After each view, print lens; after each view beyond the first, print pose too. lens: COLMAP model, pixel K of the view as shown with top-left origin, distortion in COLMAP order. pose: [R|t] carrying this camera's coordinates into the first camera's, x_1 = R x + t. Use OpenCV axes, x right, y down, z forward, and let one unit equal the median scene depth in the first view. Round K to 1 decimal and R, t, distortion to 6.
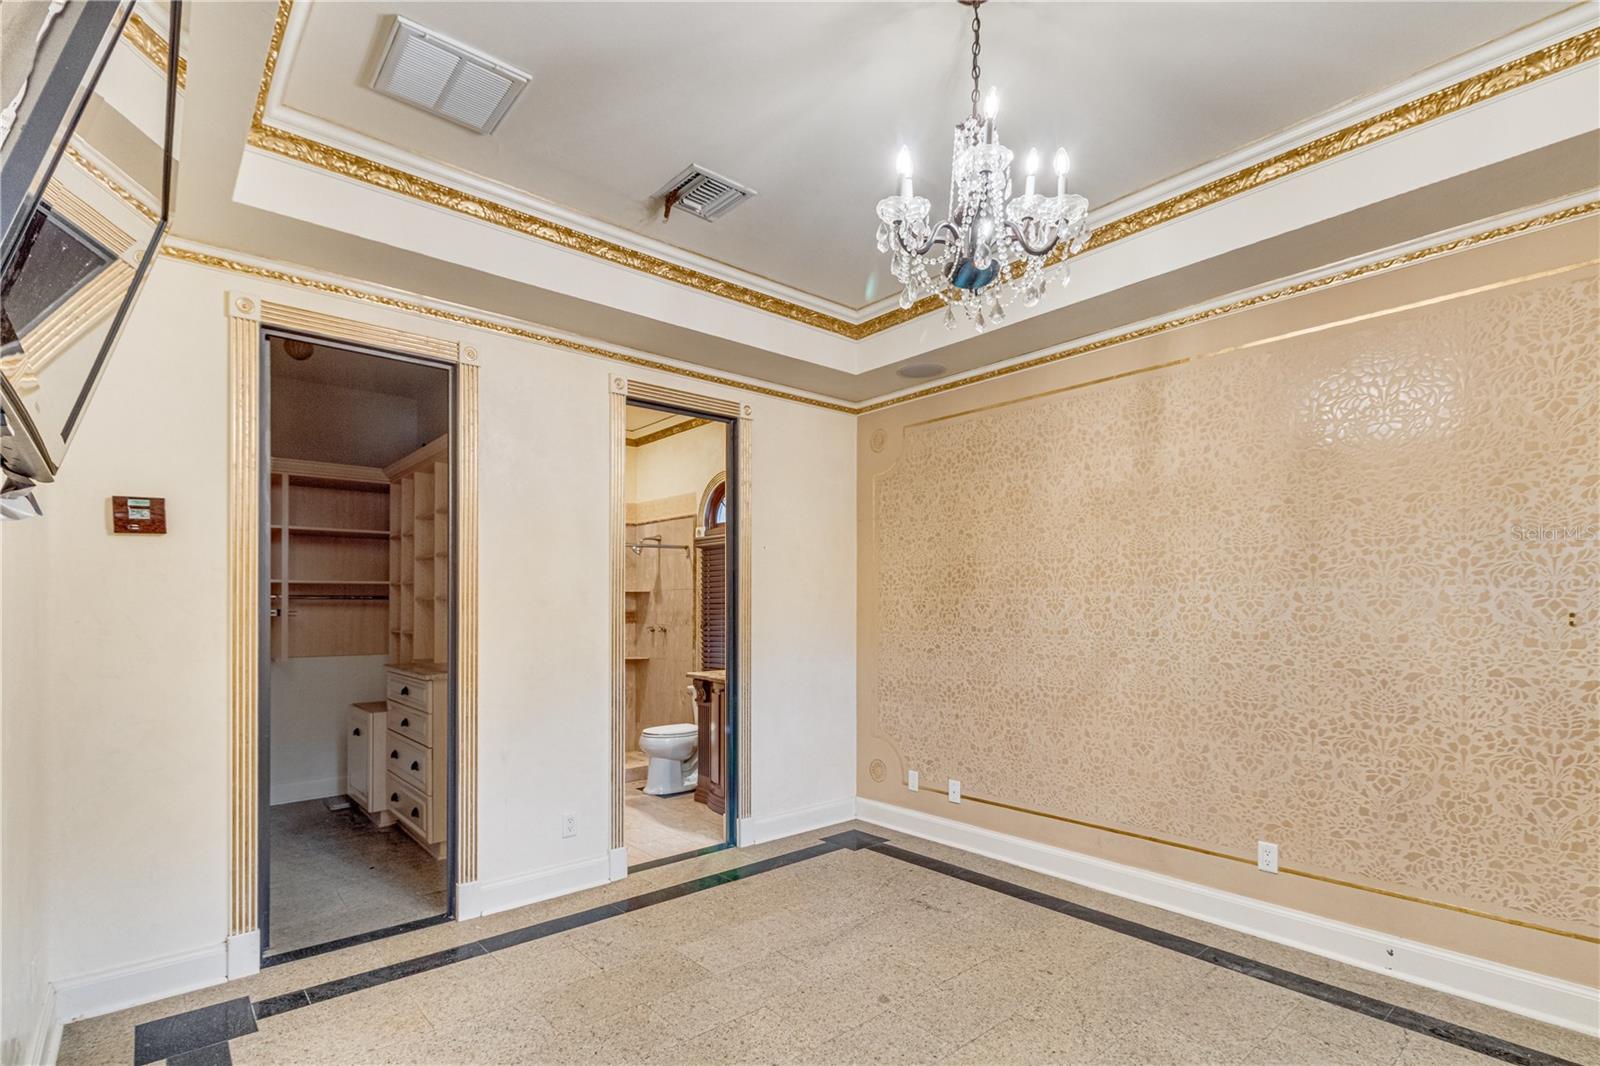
lens RADIAL K [[732.0, 0, 801.6], [0, 732.0, 542.6], [0, 0, 1]] dist [-0.000692, 0.000024]
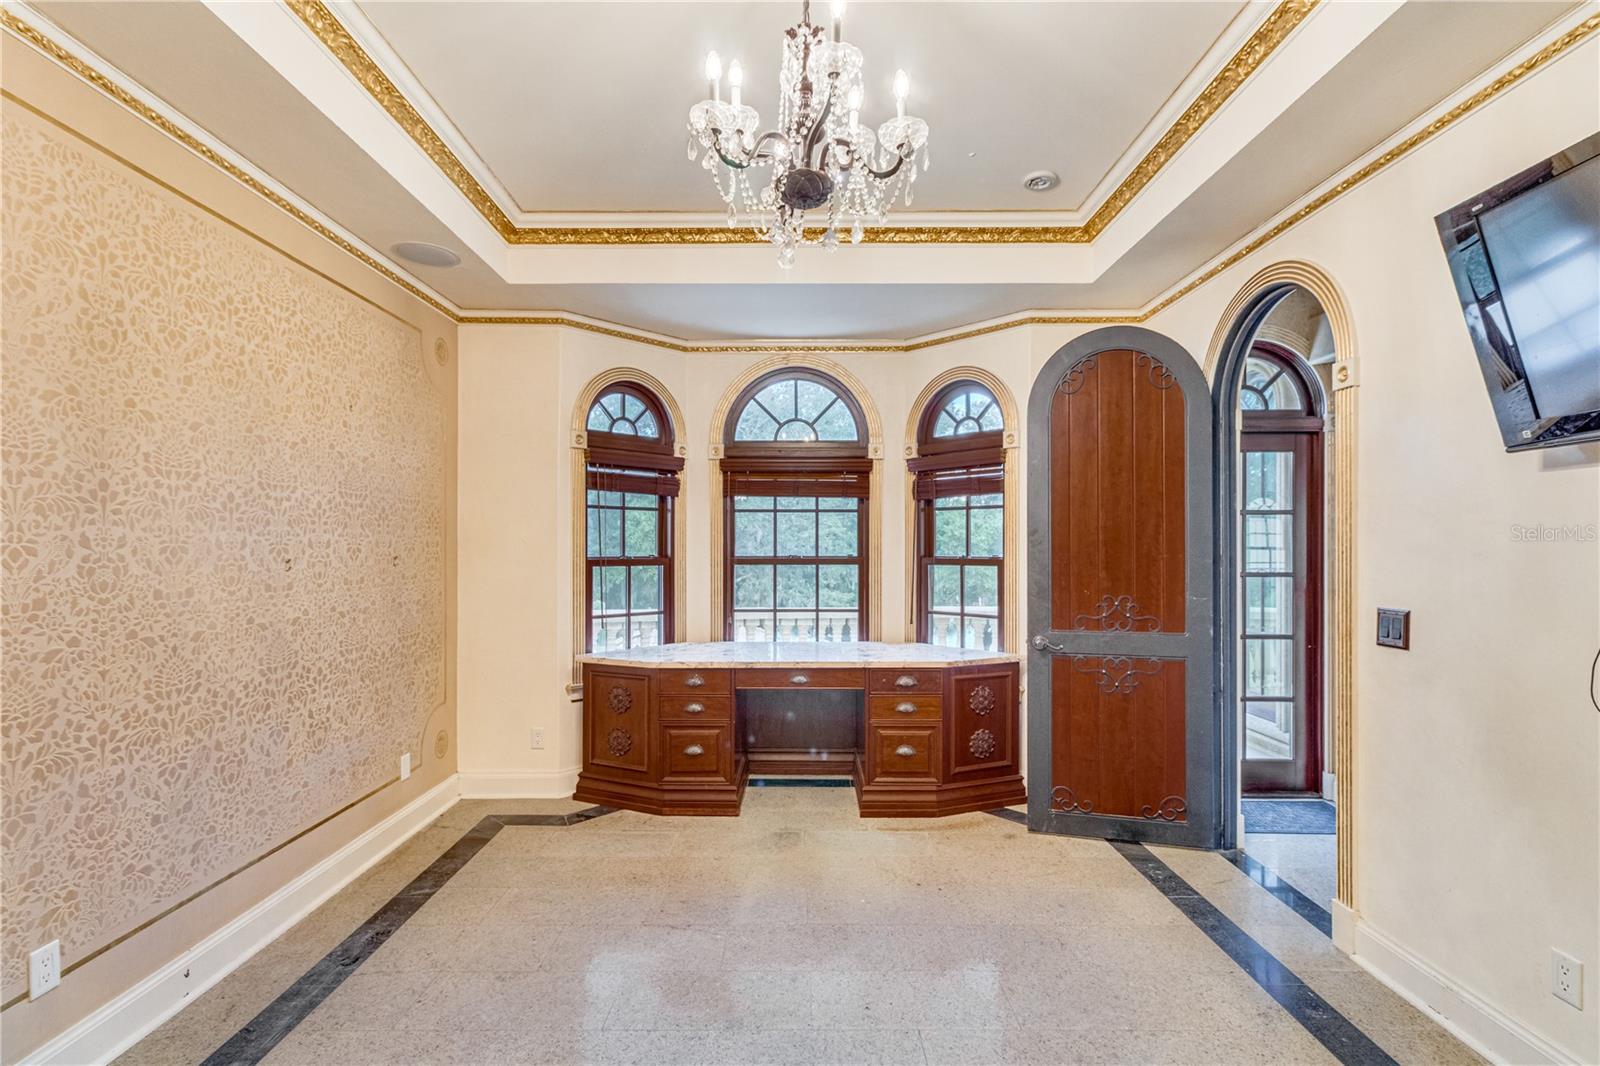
lens RADIAL K [[732.0, 0, 801.6], [0, 732.0, 542.6], [0, 0, 1]] dist [-0.000692, 0.000024]
pose [[-0.749801, 0.016764, 0.661451, -0.241820], [-0.044157, 0.996183, -0.075302, 0.099837], [-0.660188, -0.085669, -0.746199, 1.097084]]
